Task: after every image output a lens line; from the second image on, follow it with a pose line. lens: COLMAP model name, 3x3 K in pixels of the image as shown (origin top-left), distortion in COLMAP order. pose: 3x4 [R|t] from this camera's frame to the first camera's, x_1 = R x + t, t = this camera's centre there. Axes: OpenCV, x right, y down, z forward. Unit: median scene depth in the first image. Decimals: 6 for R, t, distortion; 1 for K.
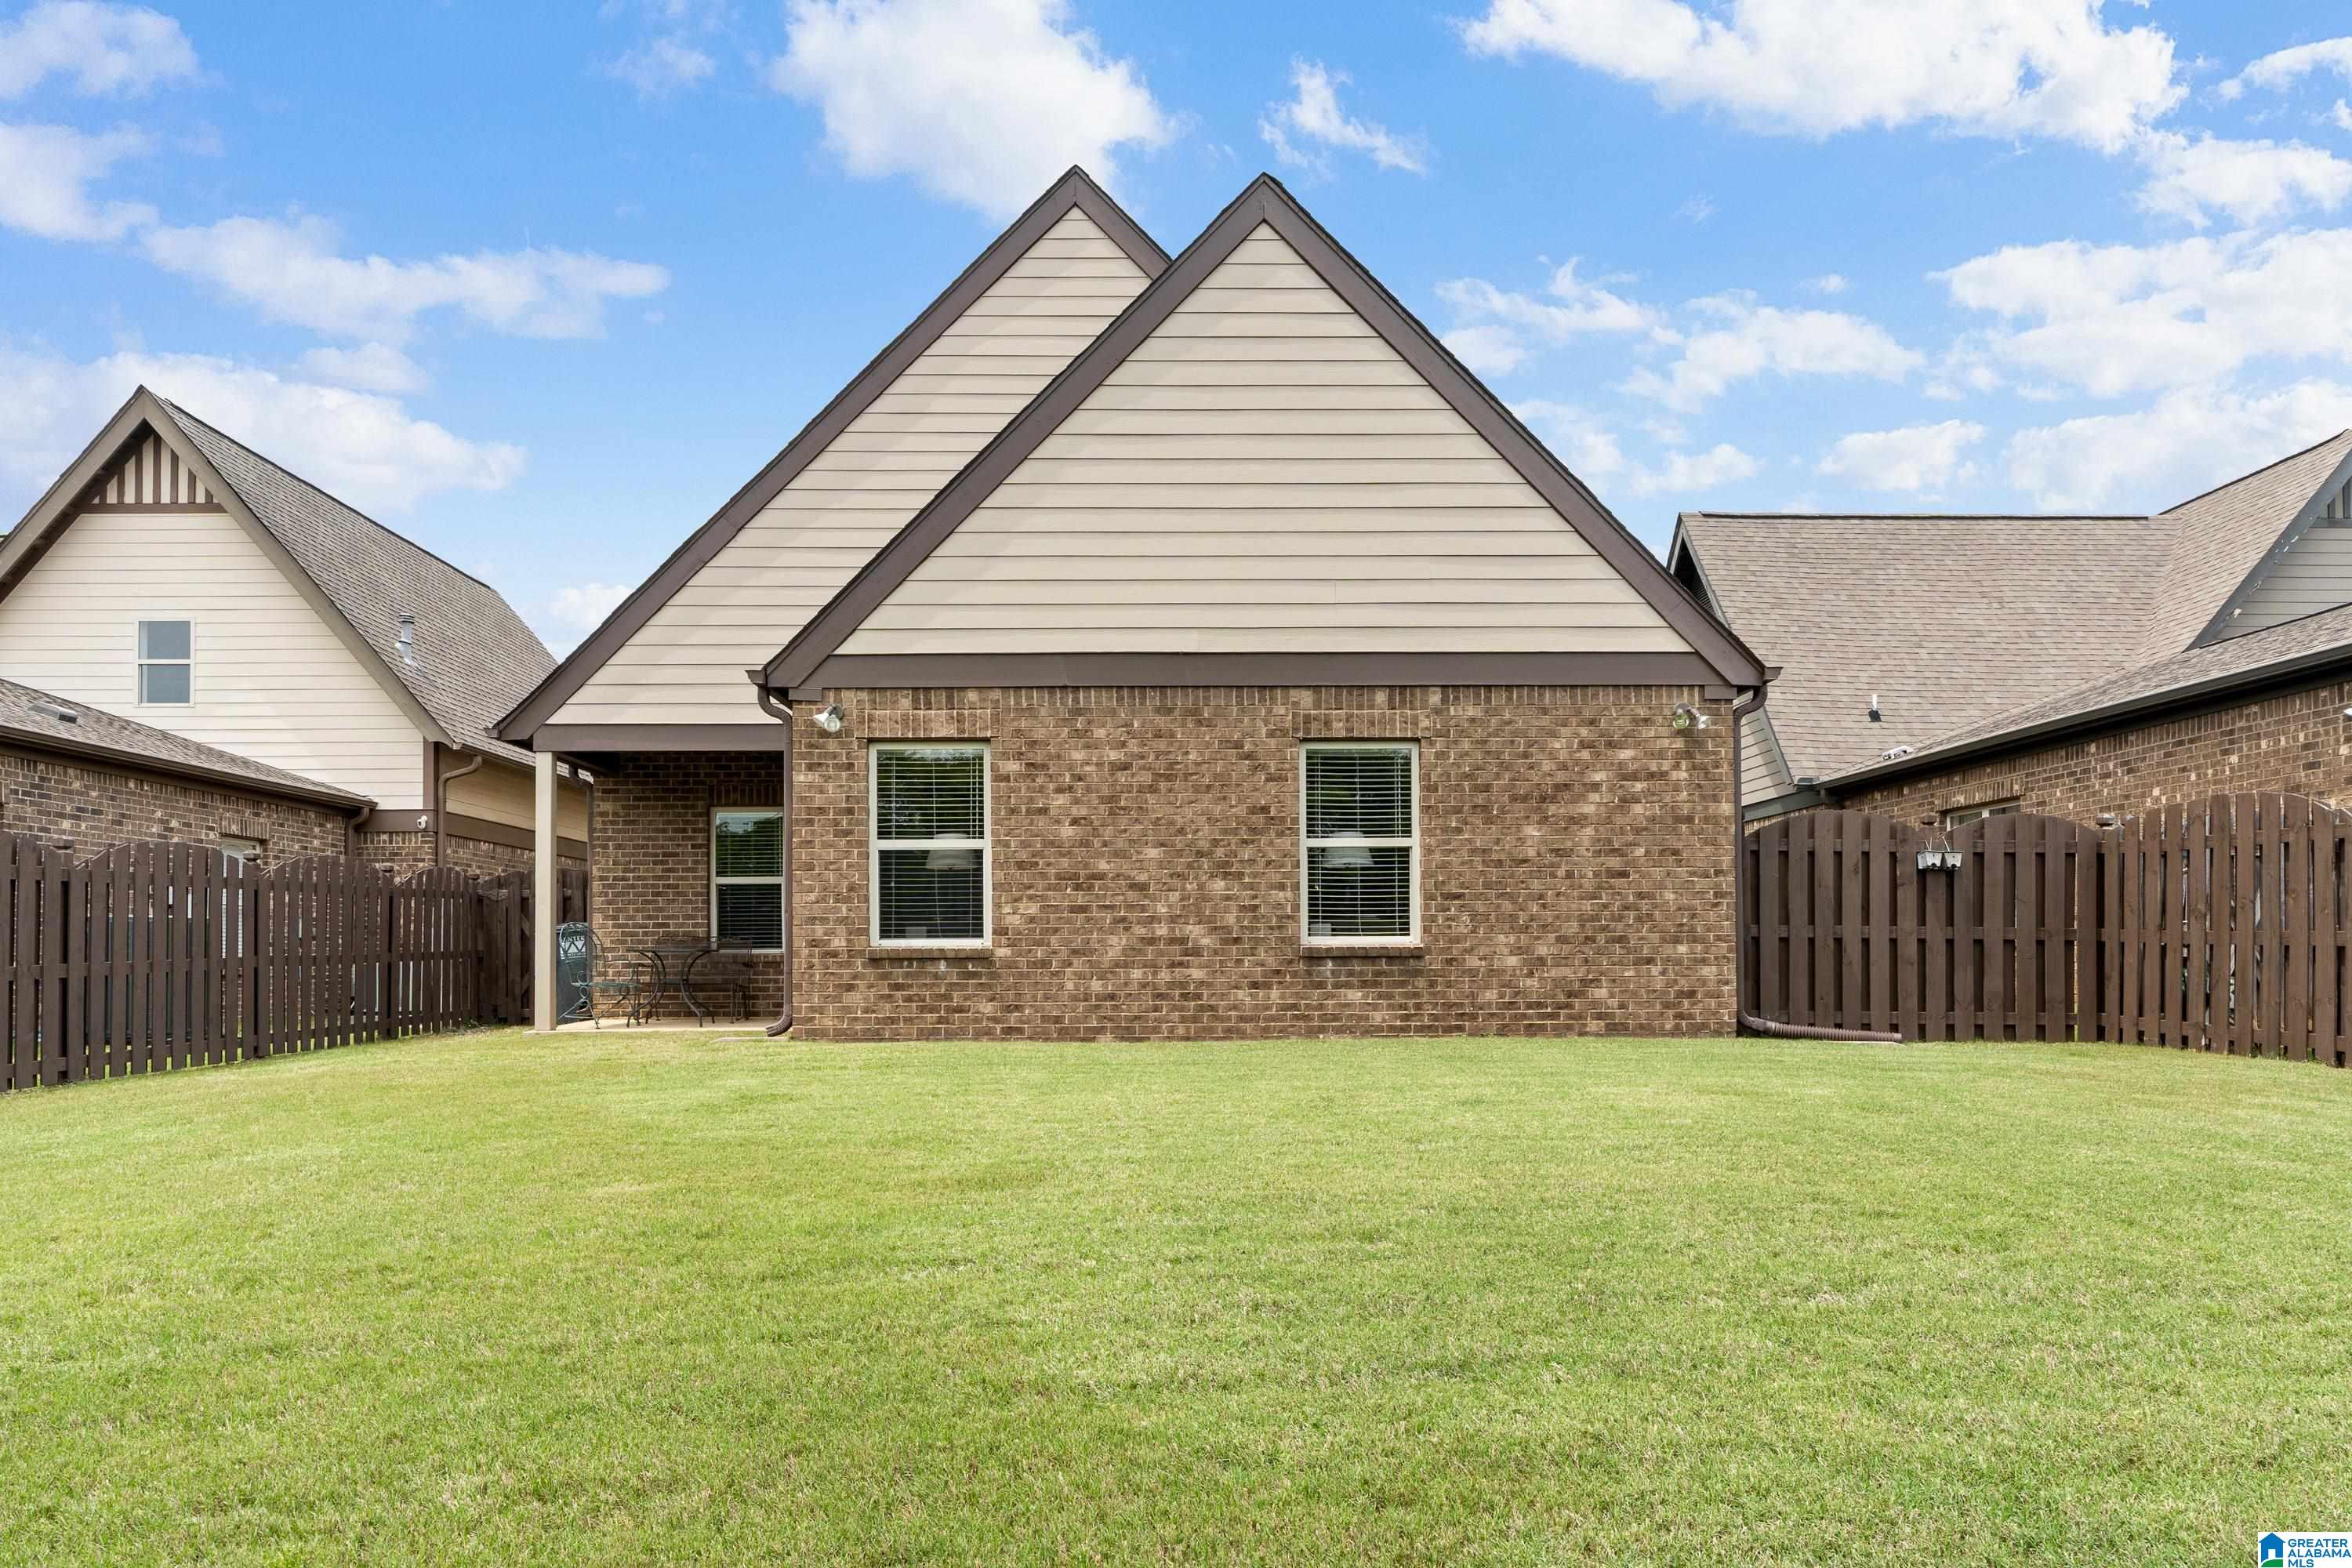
lens RADIAL K [[1497.1, 0, 1175.3], [0, 1497.1, 920.6], [0, 0, 1]] dist [-0.004552, 0.003944]
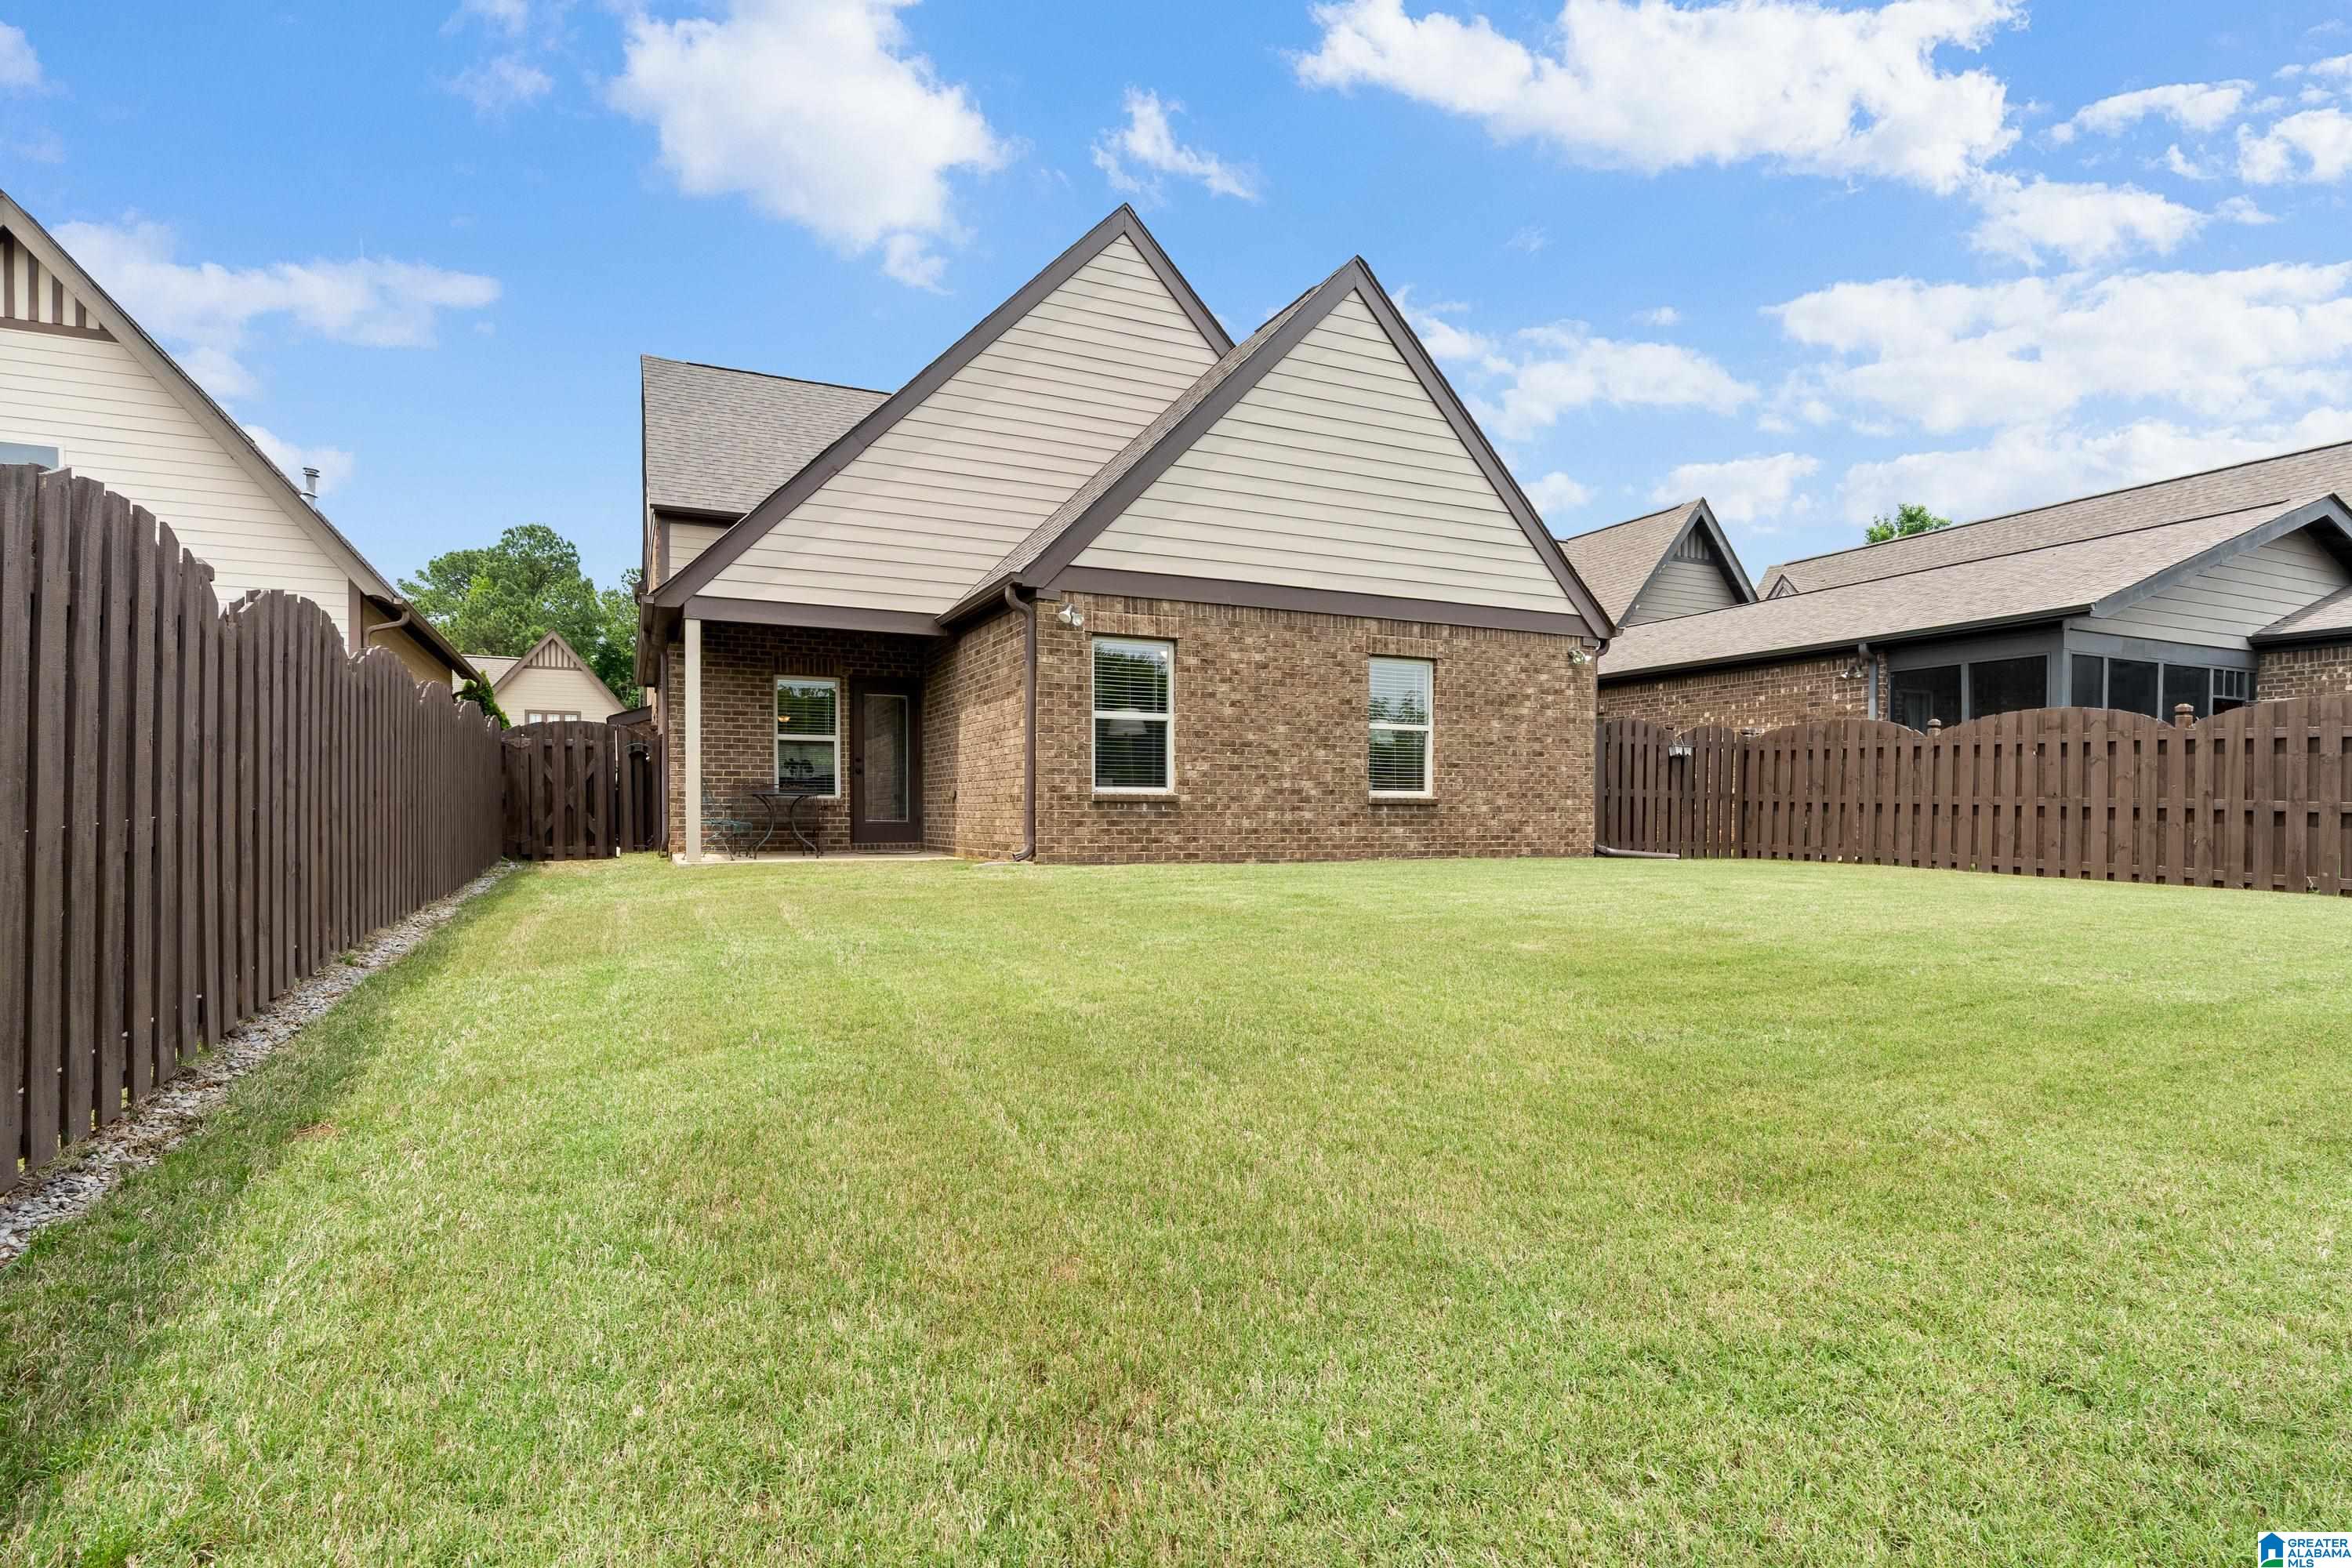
lens RADIAL K [[1155.9, 0, 1198.9], [0, 1155.9, 821.9], [0, 0, 1]] dist [-0.013214, -0.000049]
pose [[0.913774, 0.005748, 0.406183, -0.520063], [-0.018179, 0.999477, 0.026753, 0.014264], [-0.405817, -0.031830, 0.913400, 0.038300]]
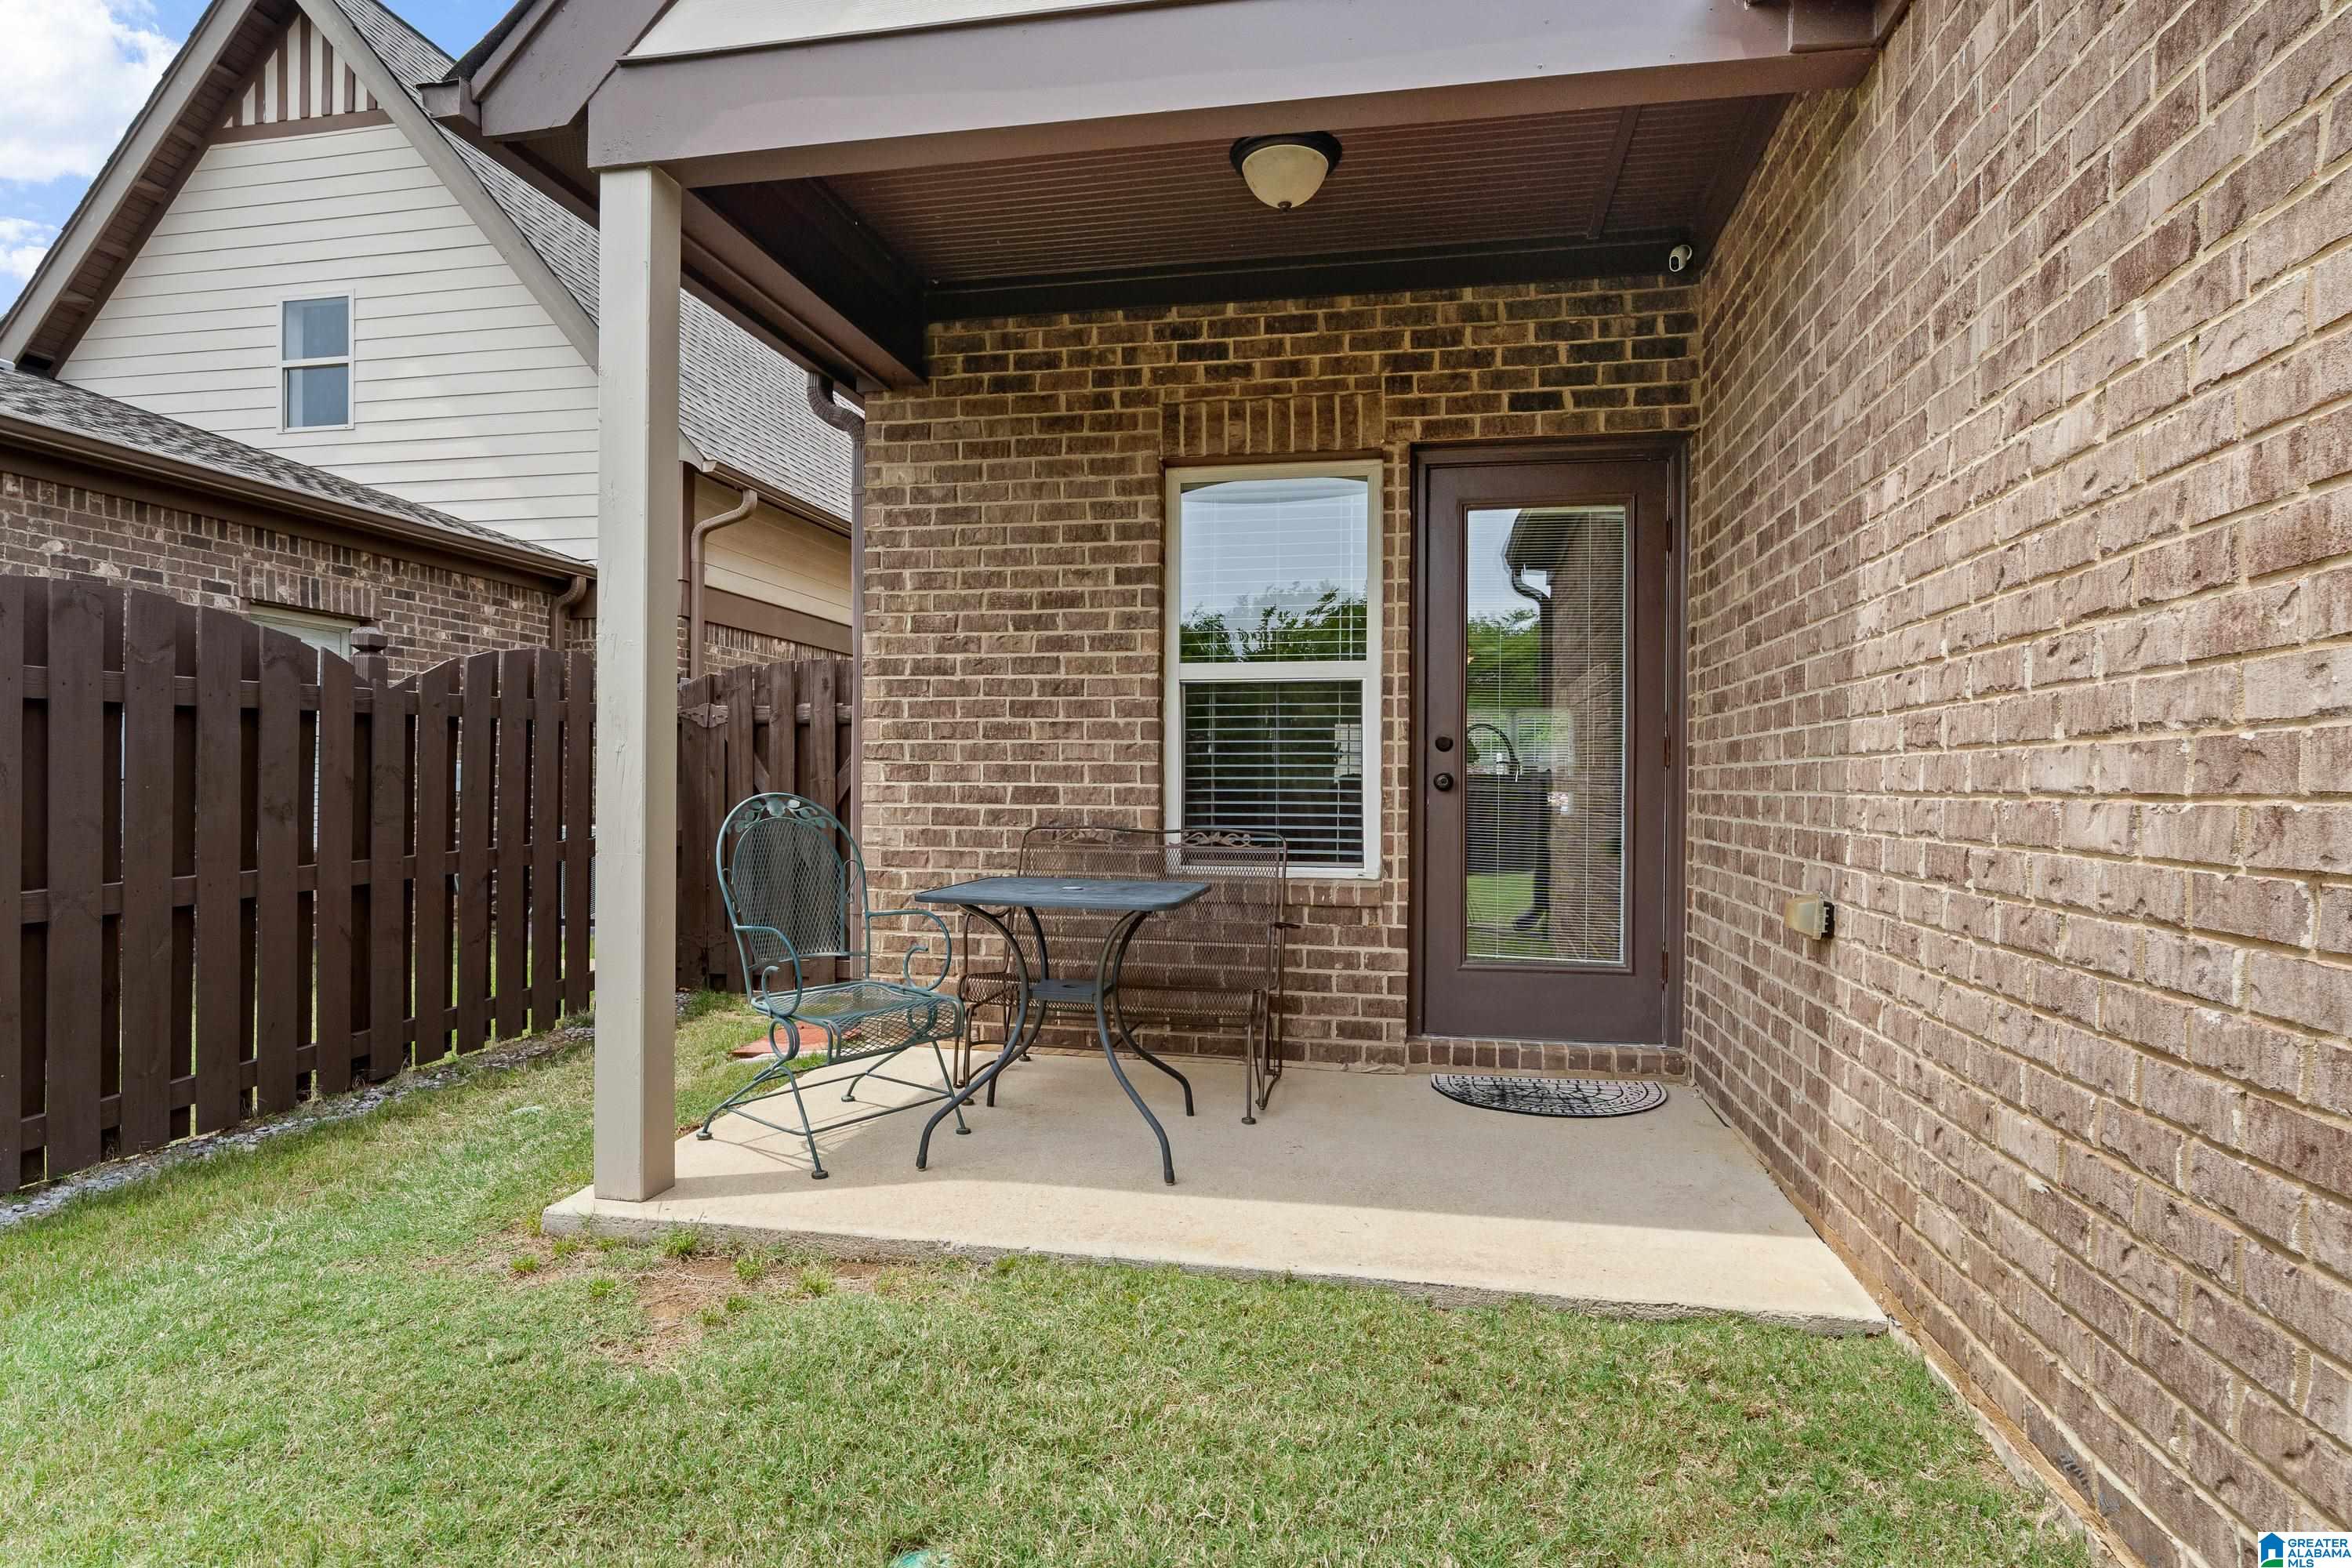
lens RADIAL K [[1240.6, 0, 1174.0], [0, 1240.6, 775.8], [0, 0, 1]] dist [-0.002682, -0.000361]
pose [[0.975438, 0.012111, -0.219939, -0.337855], [-0.007862, 0.999765, 0.020187, -0.010975], [0.220132, -0.017962, 0.975305, 0.986315]]
